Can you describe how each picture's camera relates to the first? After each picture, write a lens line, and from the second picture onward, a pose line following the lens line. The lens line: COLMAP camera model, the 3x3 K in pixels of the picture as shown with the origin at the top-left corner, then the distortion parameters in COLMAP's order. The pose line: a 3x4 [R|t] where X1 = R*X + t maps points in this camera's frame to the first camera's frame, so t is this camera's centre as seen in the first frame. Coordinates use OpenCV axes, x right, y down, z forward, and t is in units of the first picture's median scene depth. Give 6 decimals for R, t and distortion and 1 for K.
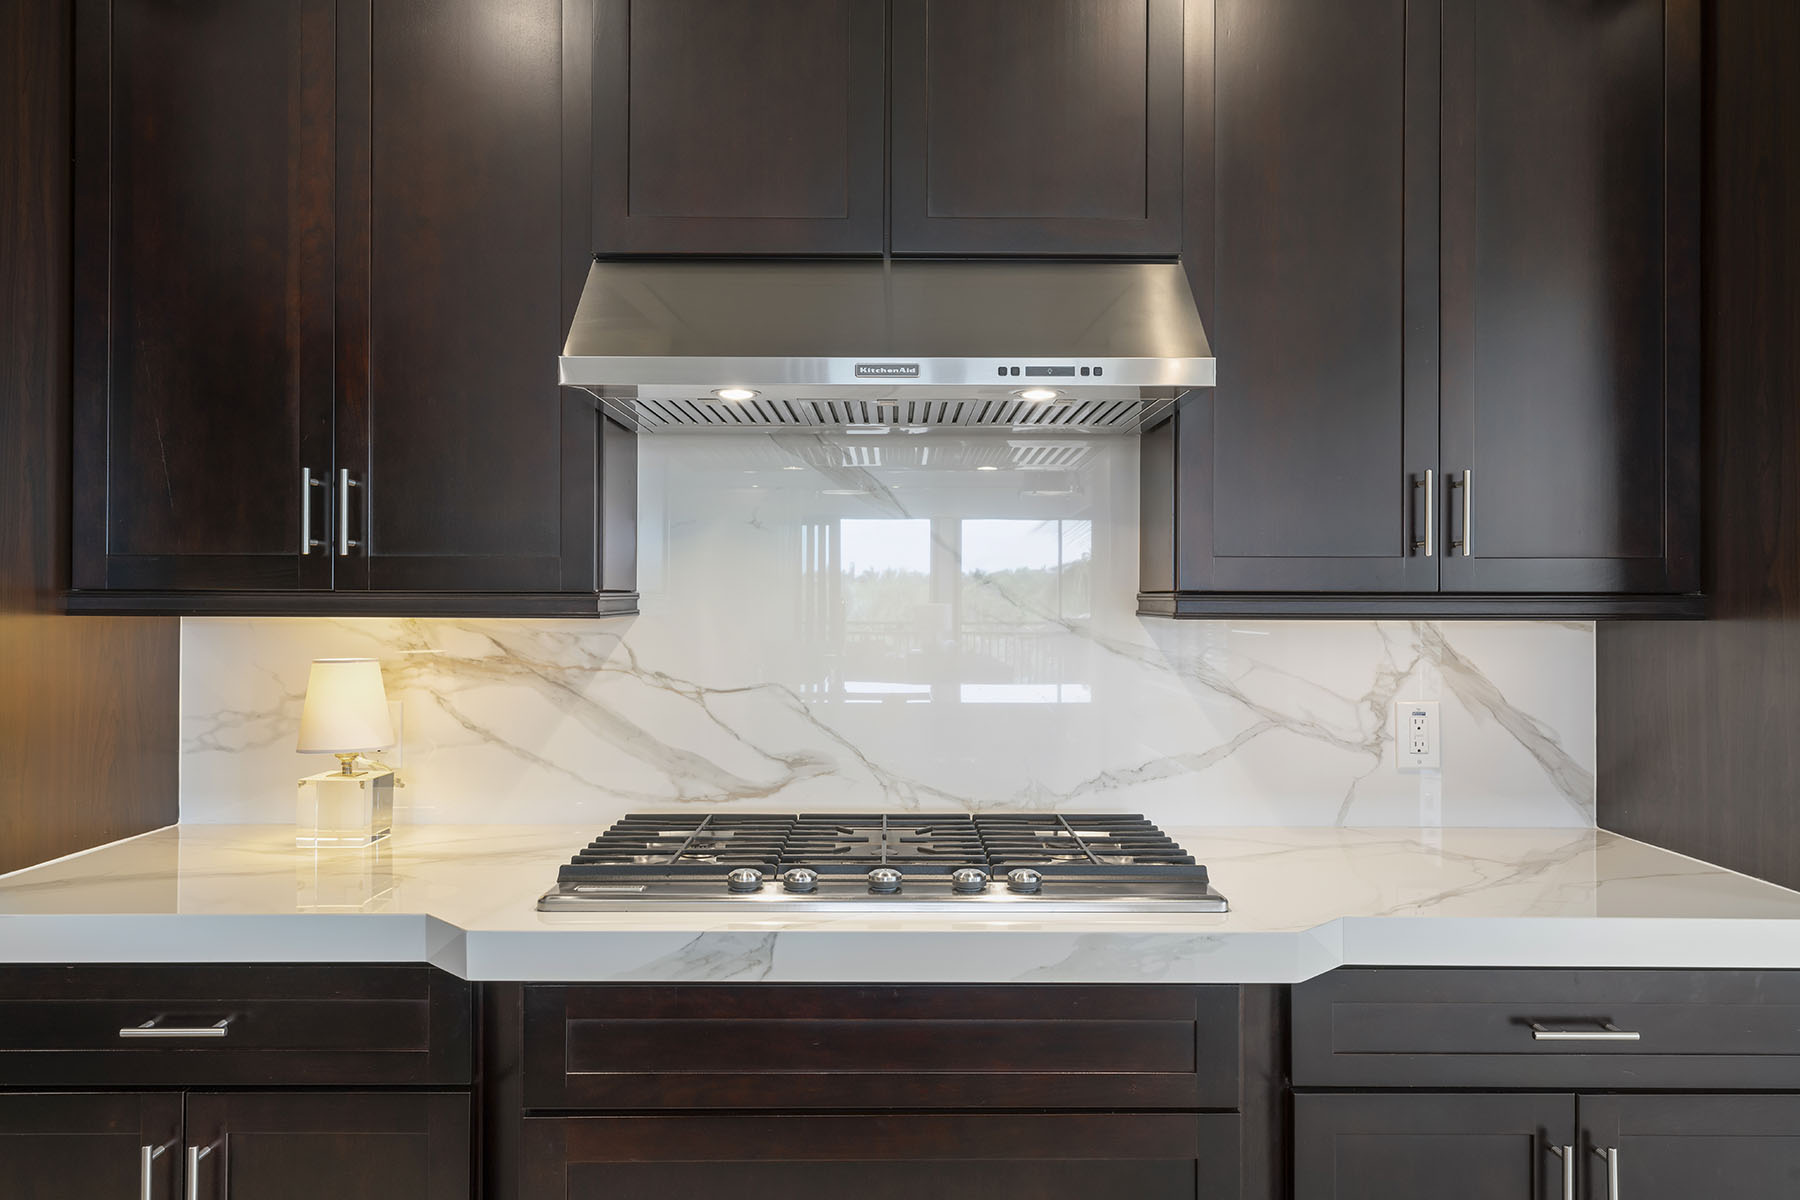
lens RADIAL K [[1253.5, 0, 911.1], [0, 1253.5, 599.4], [0, 0, 1]] dist [-0.007911, -0.001736]
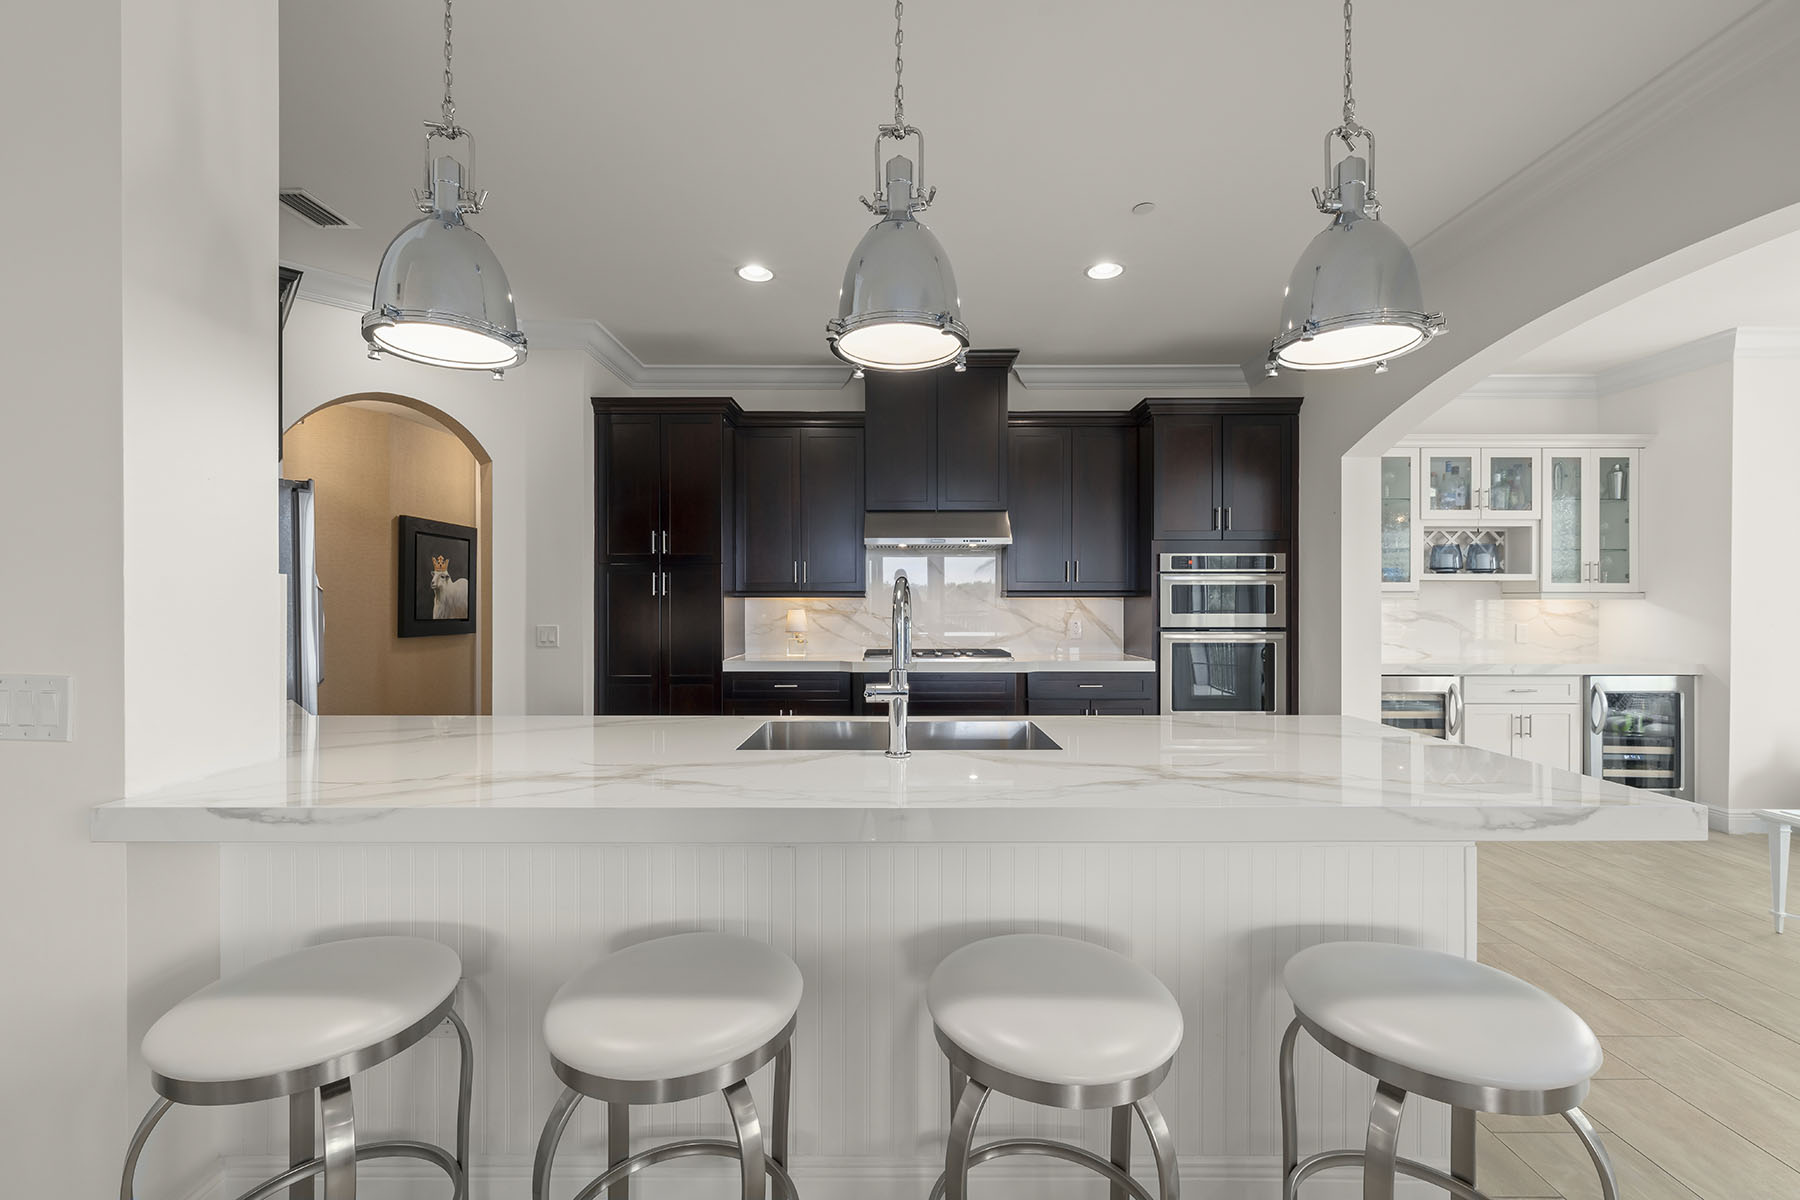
lens RADIAL K [[740.8, 0, 901.2], [0, 740.8, 604.6], [0, 0, 1]] dist [0.000510, 0.000650]
pose [[0.999946, -0.003152, -0.009875, -0.094668], [0.003246, 0.999950, 0.009508, 0.013006], [0.009844, -0.009539, 0.999906, -1.220701]]
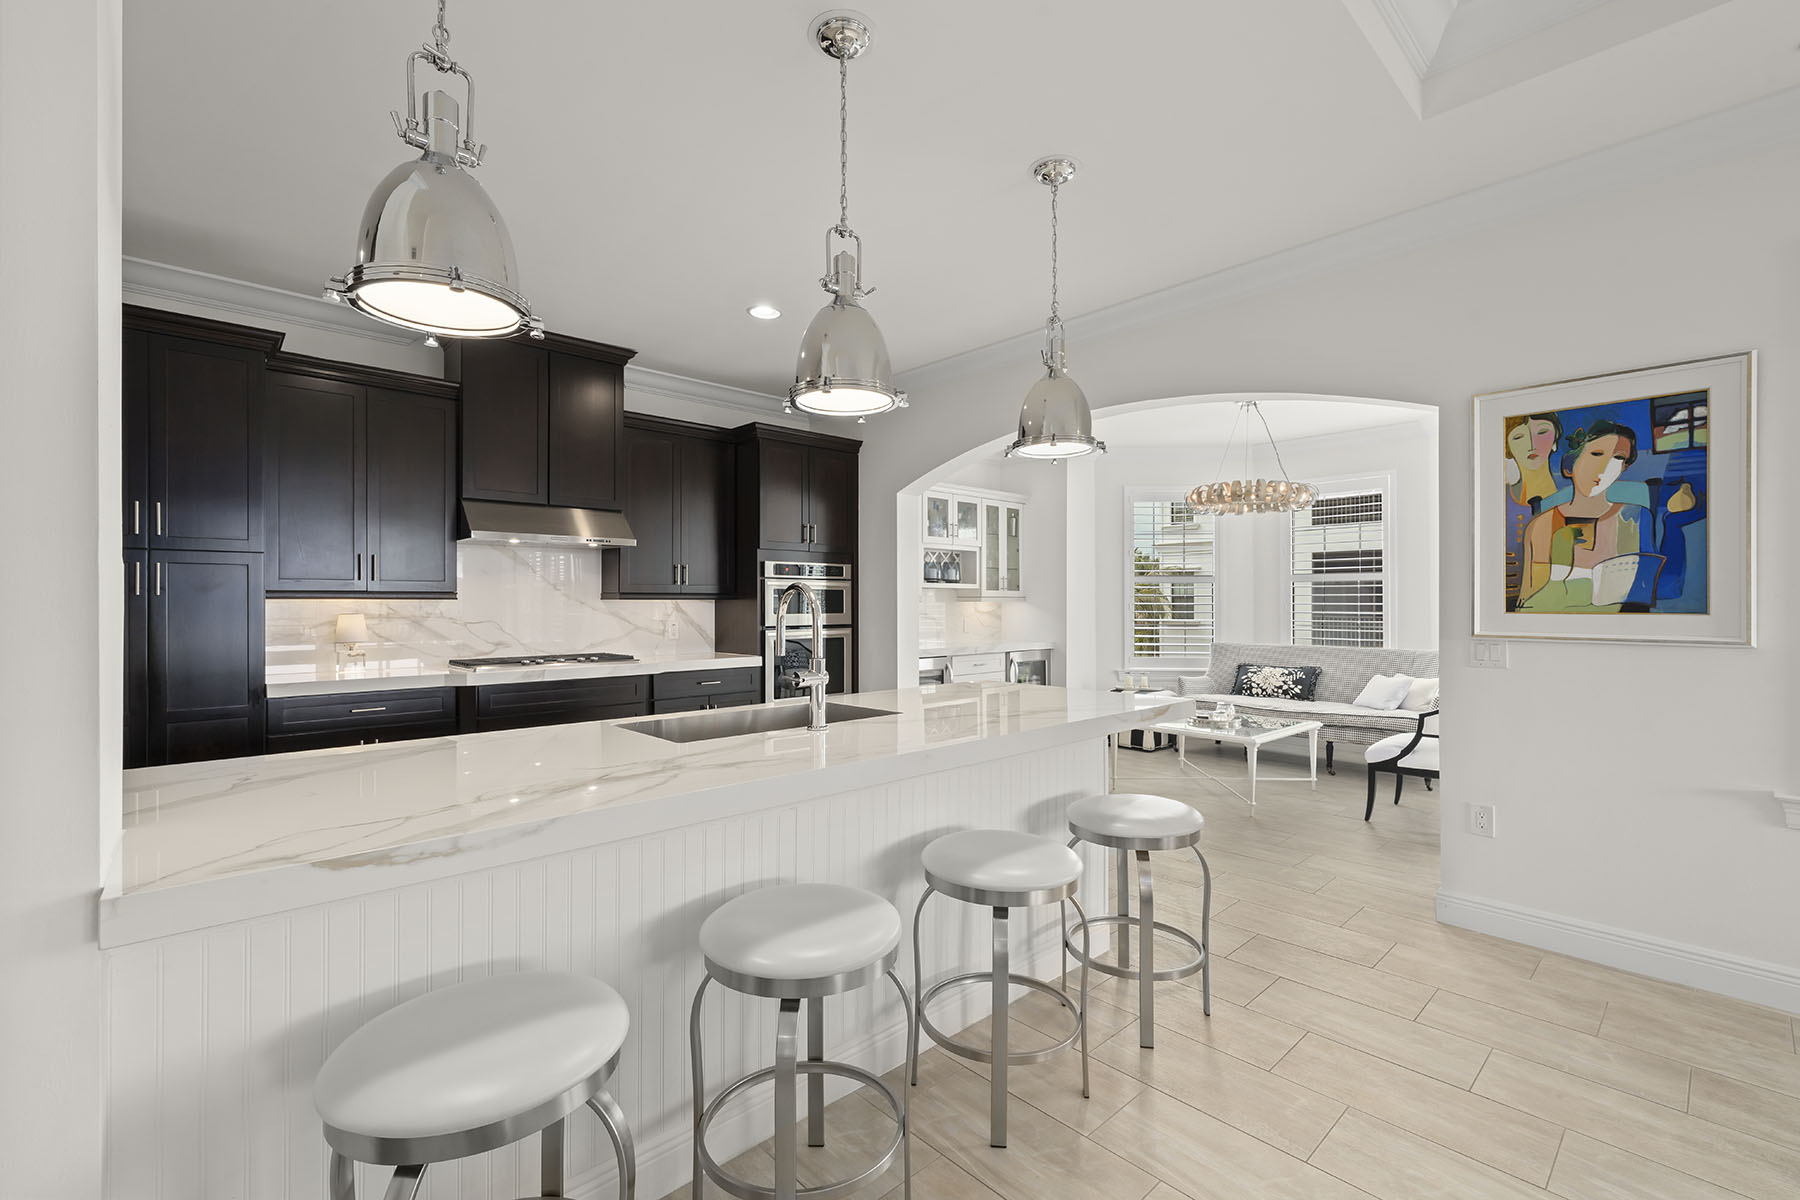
lens RADIAL K [[769.3, 0, 895.8], [0, 769.3, 603.6], [0, 0, 1]] dist [-0.034939, 0.000007]
pose [[0.747137, -0.005202, 0.664650, -0.665537], [0.001066, 0.999977, 0.006628, 0.011062], [-0.664669, -0.004243, 0.747126, -1.242536]]
